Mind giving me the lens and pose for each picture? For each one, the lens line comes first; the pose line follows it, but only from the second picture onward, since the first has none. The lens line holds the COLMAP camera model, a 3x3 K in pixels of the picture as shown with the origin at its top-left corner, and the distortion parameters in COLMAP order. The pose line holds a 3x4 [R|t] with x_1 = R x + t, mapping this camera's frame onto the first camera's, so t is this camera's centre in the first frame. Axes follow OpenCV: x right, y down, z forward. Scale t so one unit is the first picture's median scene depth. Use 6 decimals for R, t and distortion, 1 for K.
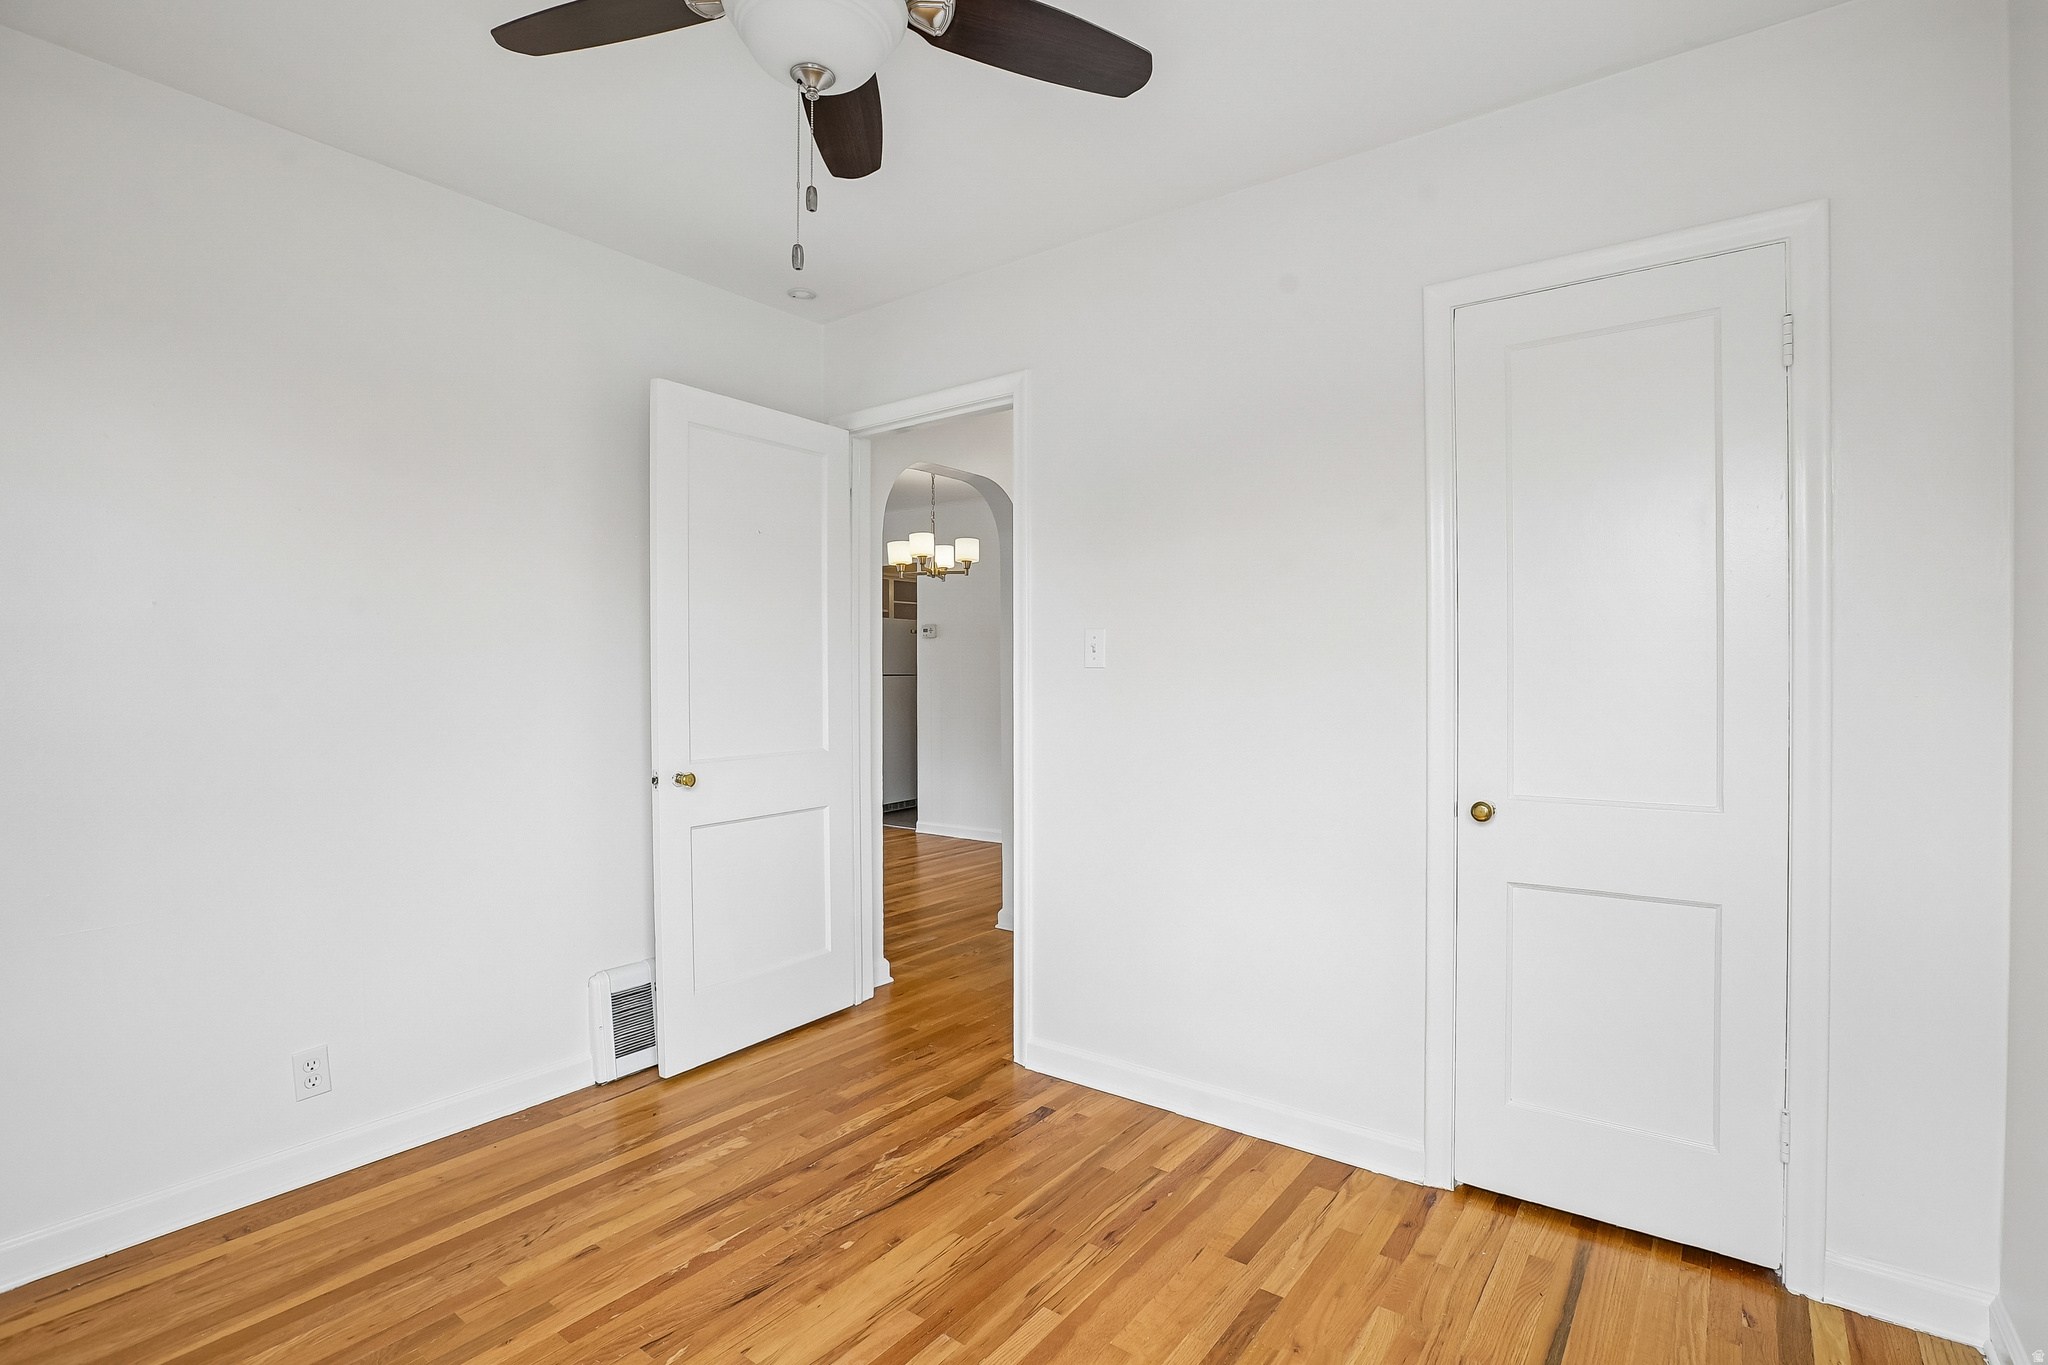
lens RADIAL K [[951.5, 0, 1035.4], [0, 951.5, 678.6], [0, 0, 1]] dist [-0.039763, 0.013670]
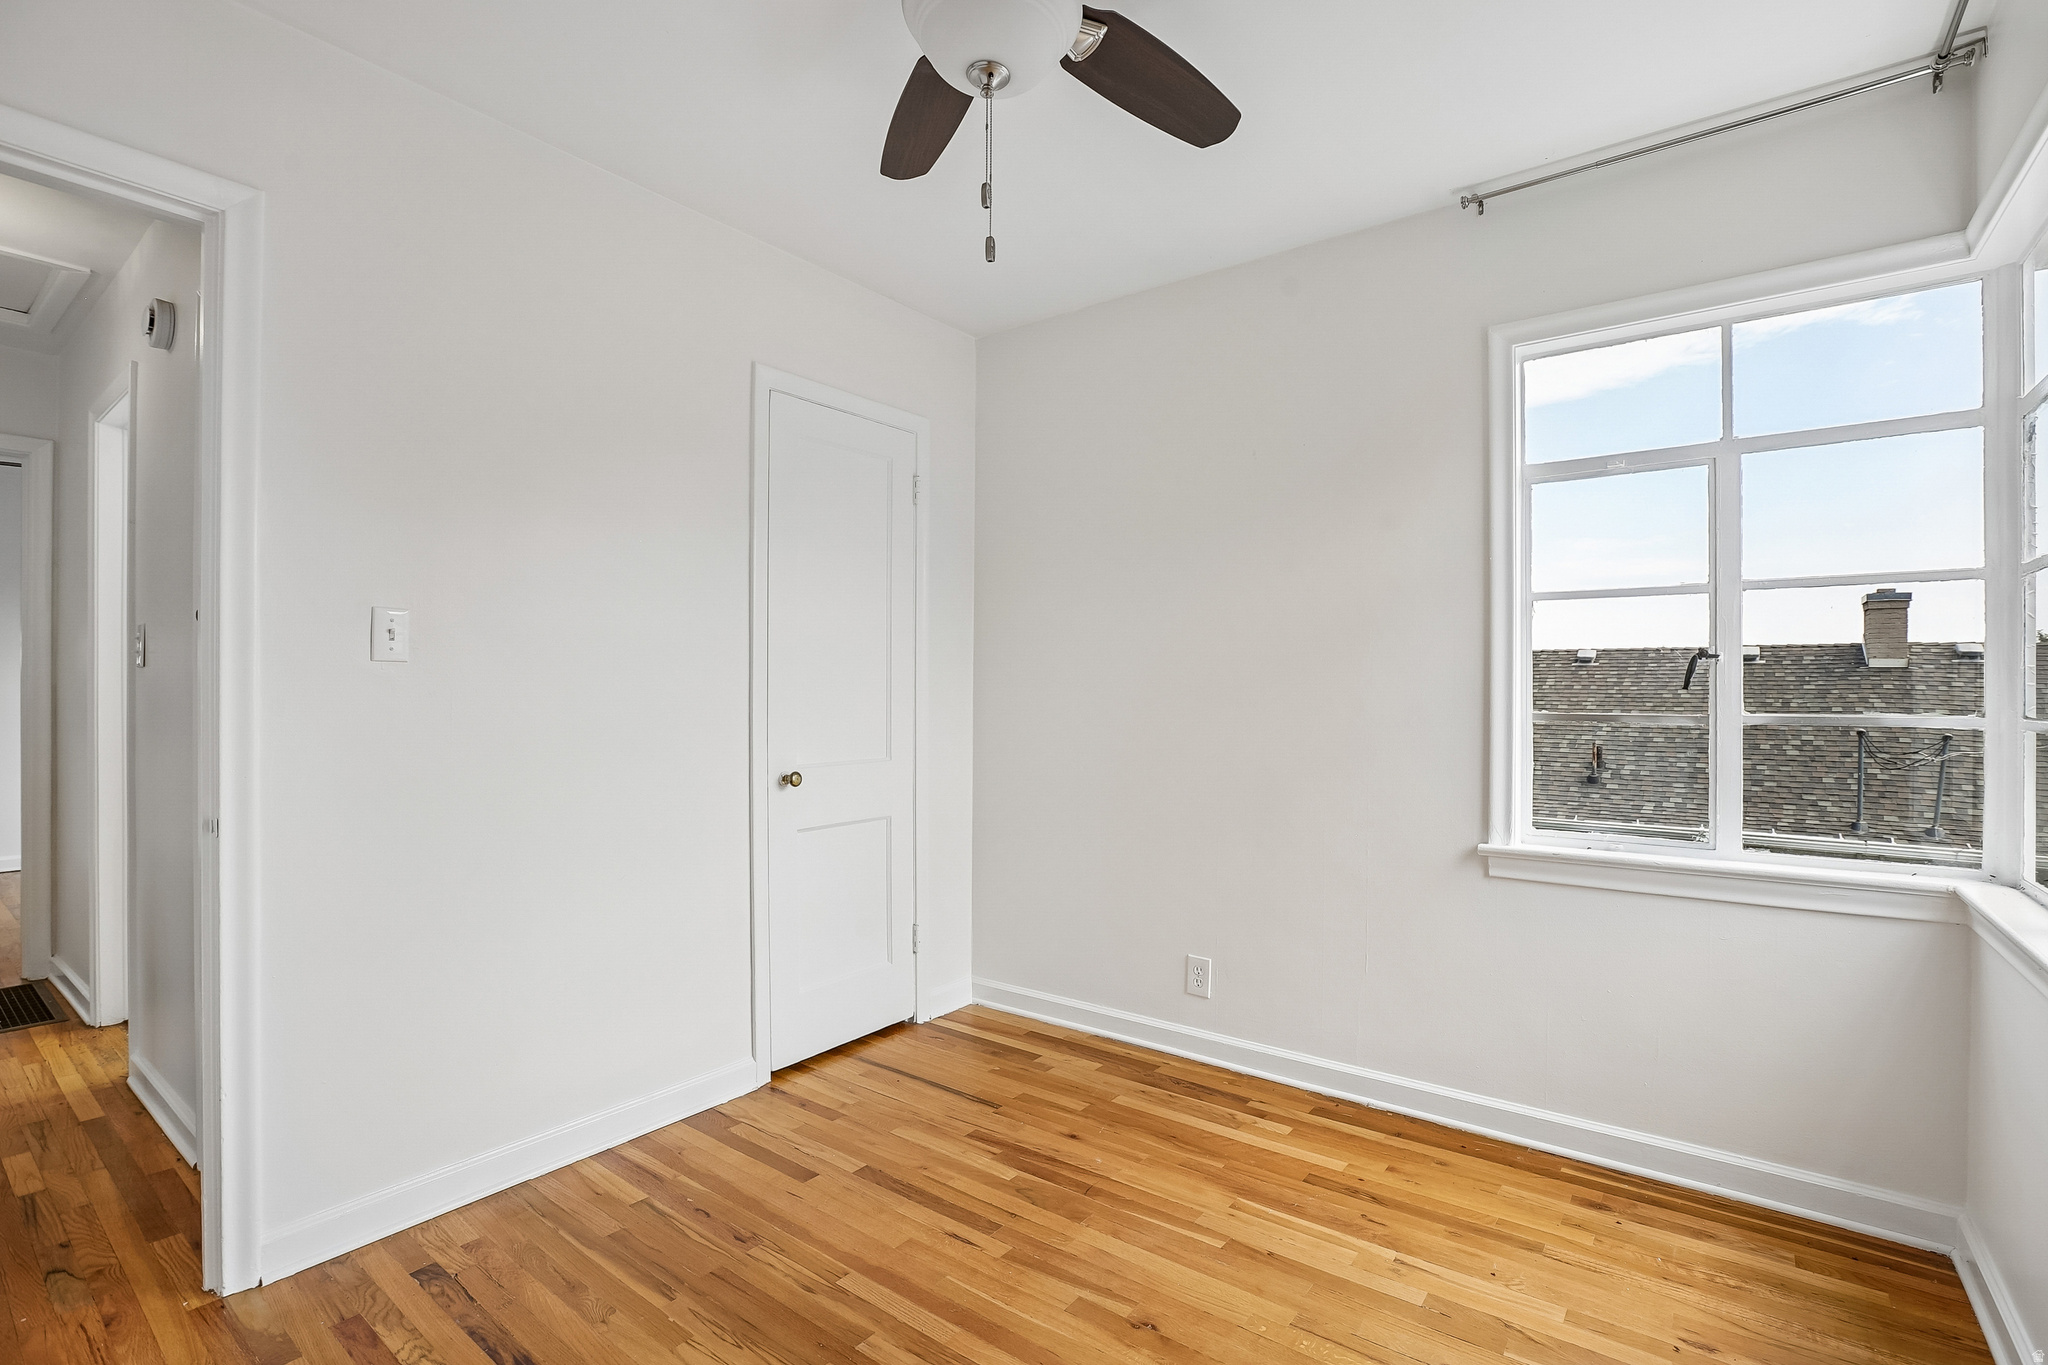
lens RADIAL K [[951.5, 0, 1030.4], [0, 951.5, 688.2], [0, 0, 1]] dist [-0.039763, 0.013670]
pose [[0.010371, 0.001627, 0.999945, -0.889651], [0.003676, 0.999992, -0.001665, 0.017627], [-0.999939, 0.003693, 0.010365, 0.674352]]
